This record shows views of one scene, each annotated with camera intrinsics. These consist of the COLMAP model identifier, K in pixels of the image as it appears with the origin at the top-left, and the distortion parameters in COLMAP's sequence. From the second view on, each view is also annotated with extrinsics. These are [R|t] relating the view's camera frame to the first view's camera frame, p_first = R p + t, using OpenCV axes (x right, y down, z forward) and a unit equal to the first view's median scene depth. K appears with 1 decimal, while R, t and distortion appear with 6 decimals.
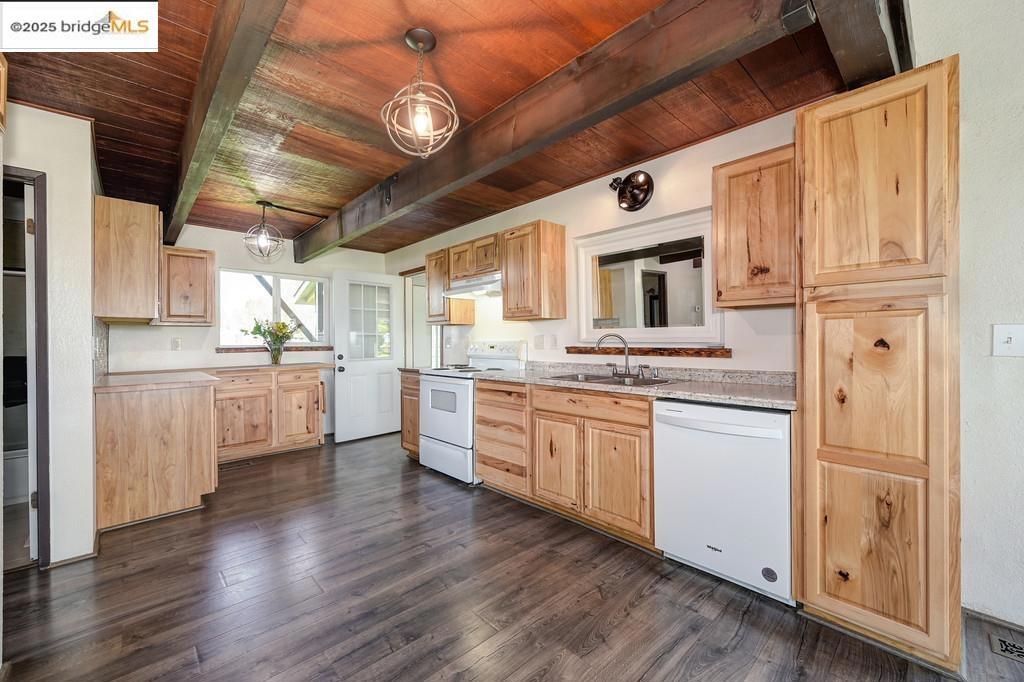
lens RADIAL K [[411.4, 0, 513.8], [0, 411.4, 339.9], [0, 0, 1]] dist [0.002033, 0.000131]
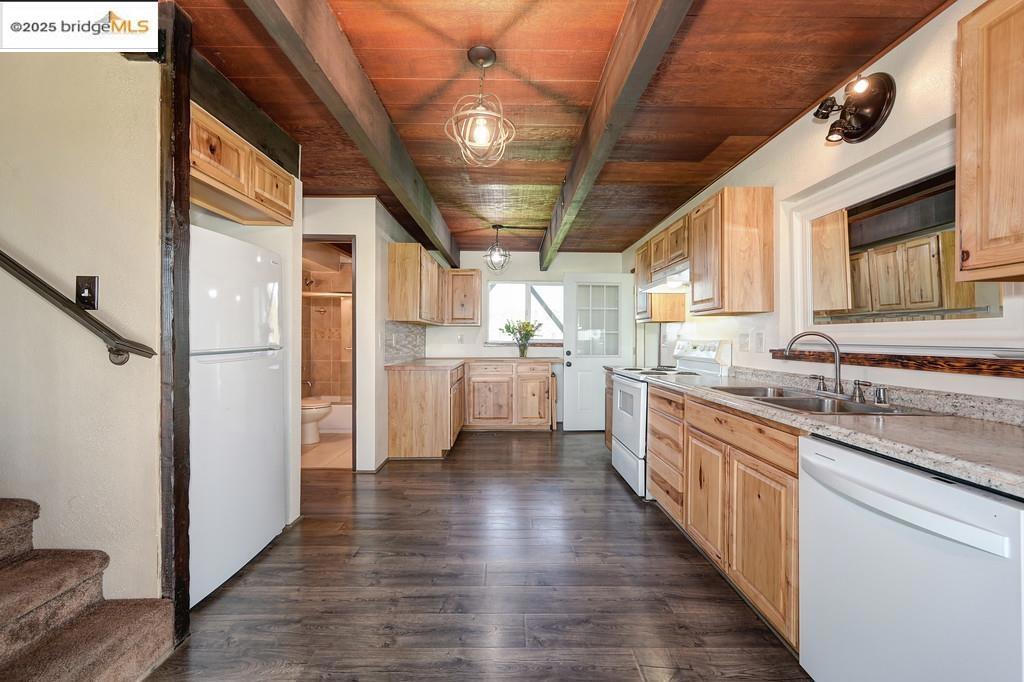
lens RADIAL K [[405.0, 0, 511.8], [0, 405.0, 337.4], [0, 0, 1]] dist [-0.001068, -0.000082]
pose [[0.735639, 0.009888, -0.677302, 0.318614], [-0.011524, 0.999931, 0.002081, -0.001154], [0.677276, 0.006274, 0.735702, 0.167106]]
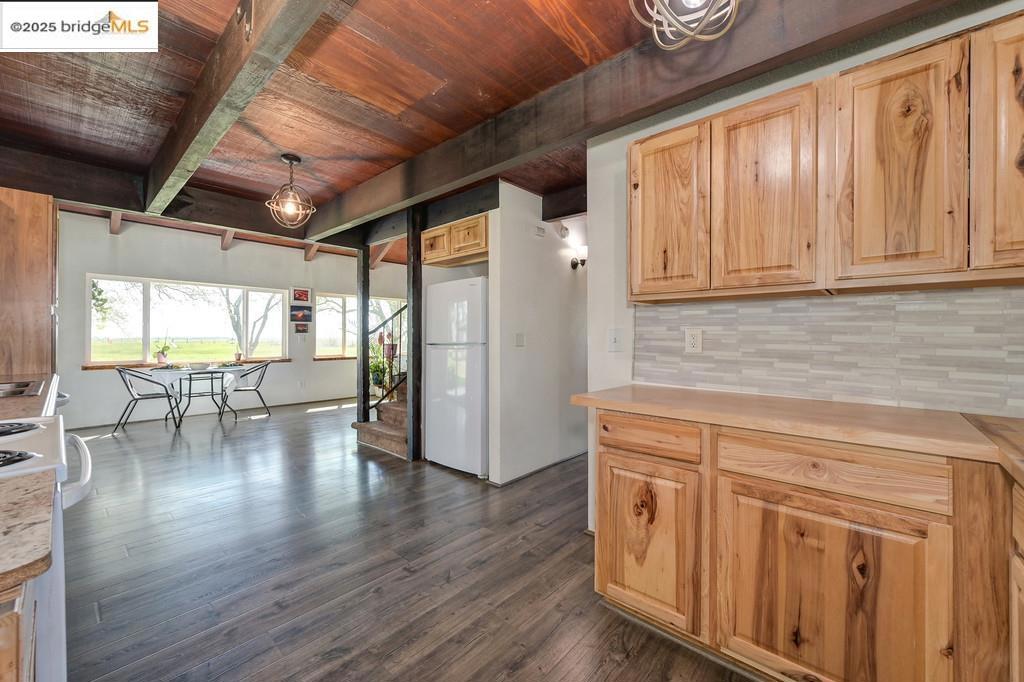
lens RADIAL K [[405.0, 0, 511.8], [0, 405.0, 337.4], [0, 0, 1]] dist [-0.001068, -0.000082]
pose [[-0.996741, 0.005968, -0.080448, -0.577659], [0.005749, 0.999979, 0.002949, 0.007690], [0.080464, 0.002476, -0.996754, 1.596133]]
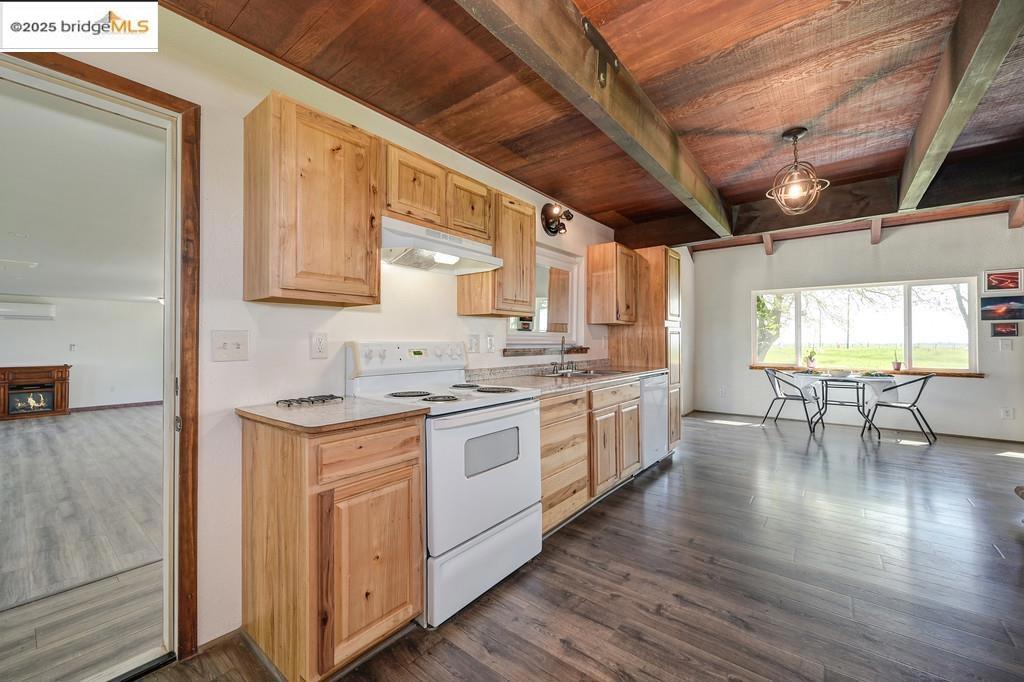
lens RADIAL K [[405.0, 0, 511.8], [0, 405.0, 337.4], [0, 0, 1]] dist [-0.001068, -0.000082]
pose [[-0.137320, 0.018091, 0.990361, -0.860377], [0.003103, 0.999836, -0.017834, 0.007690], [-0.990522, 0.000625, -0.137354, 1.270942]]
